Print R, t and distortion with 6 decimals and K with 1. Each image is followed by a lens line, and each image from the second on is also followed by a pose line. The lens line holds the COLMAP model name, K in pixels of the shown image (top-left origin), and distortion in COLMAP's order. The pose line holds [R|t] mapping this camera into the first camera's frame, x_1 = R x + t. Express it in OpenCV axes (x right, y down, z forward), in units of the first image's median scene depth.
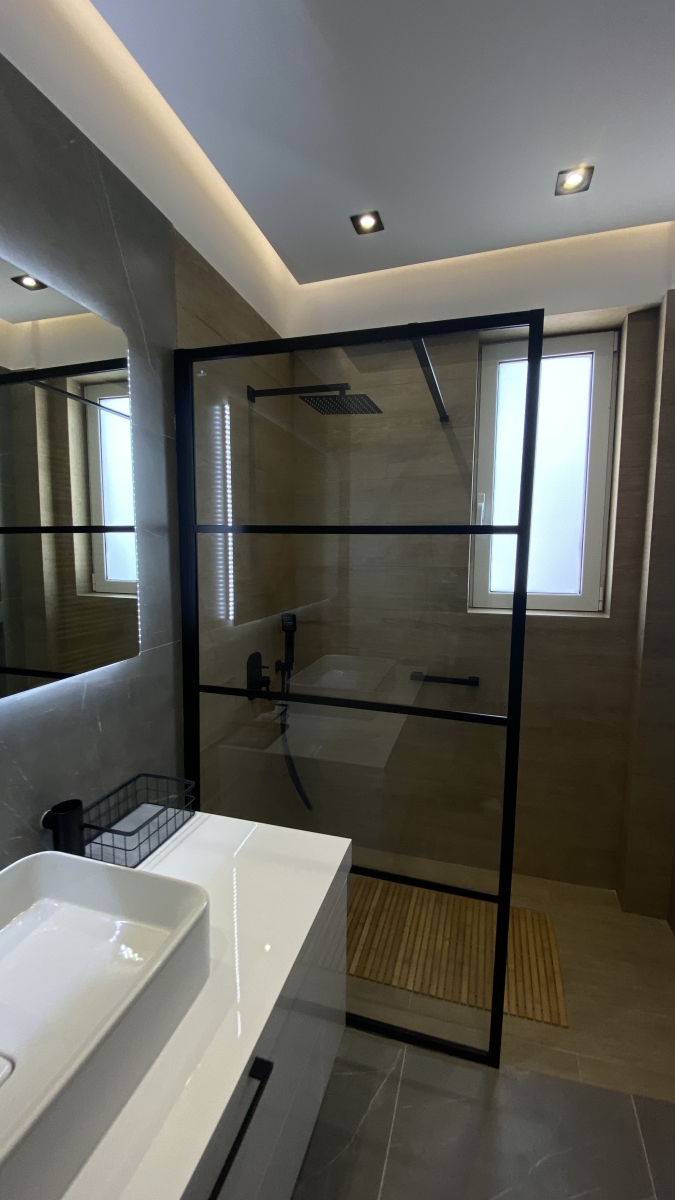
lens RADIAL K [[481.7, 0, 341.3], [0, 481.7, 600.3], [0, 0, 1]] dist [0.032172, -0.030466]
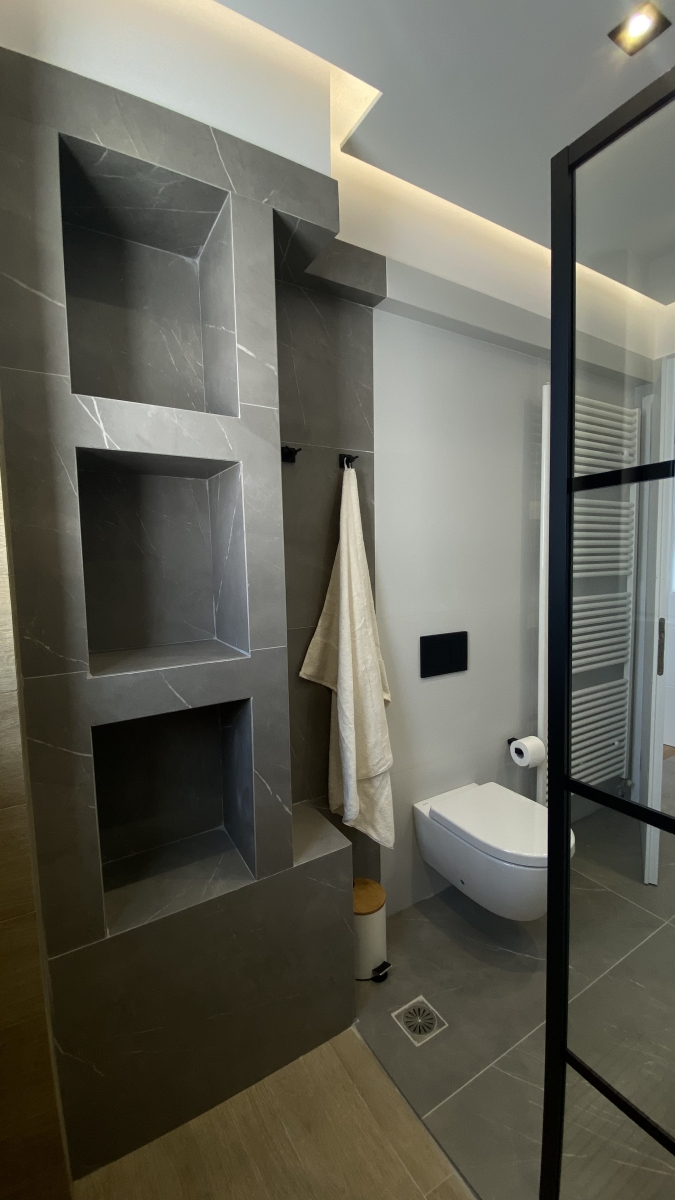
lens RADIAL K [[481.7, 0, 341.3], [0, 481.7, 600.3], [0, 0, 1]] dist [0.032172, -0.030466]
pose [[-0.747641, -0.047539, 0.662399, 0.115949], [0.083426, 0.982810, 0.164697, -0.091633], [-0.658842, 0.178395, -0.730823, 1.226301]]
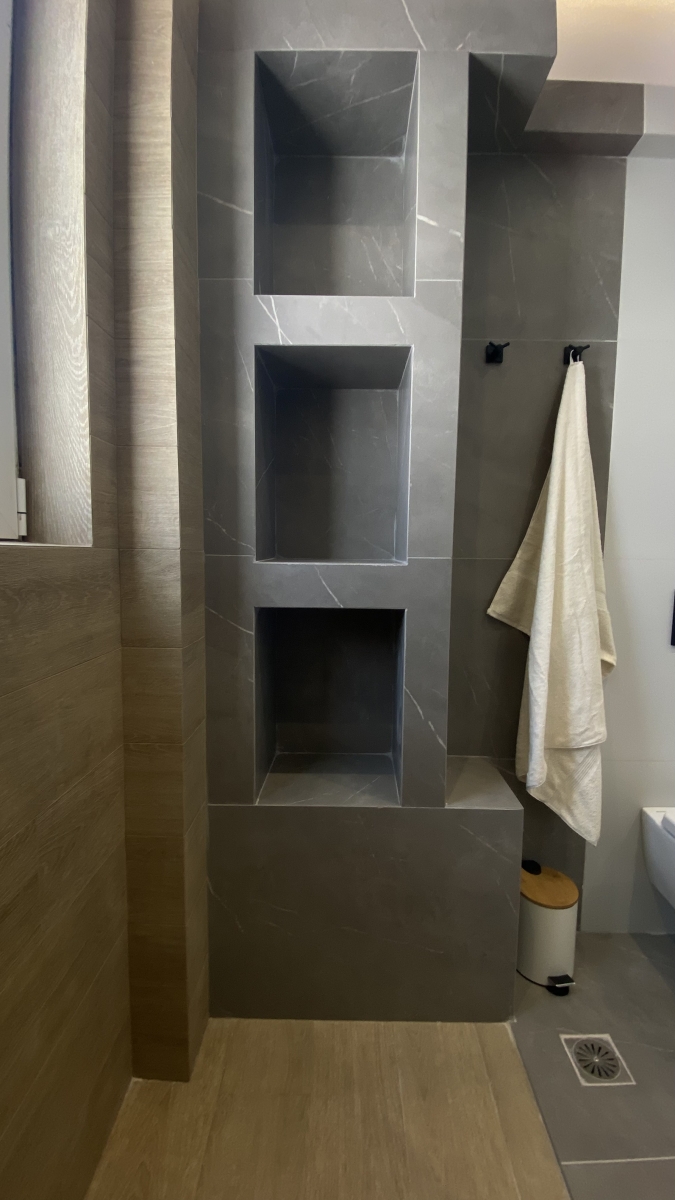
lens RADIAL K [[480.0, 0, 340.7], [0, 480.0, 602.3], [0, 0, 1]] dist [0.032059, -0.028942]
pose [[-0.282023, -0.103095, 0.953852, 0.081035], [0.085035, 0.987611, 0.131886, 0.055627], [-0.955632, 0.118305, -0.269763, 1.078240]]
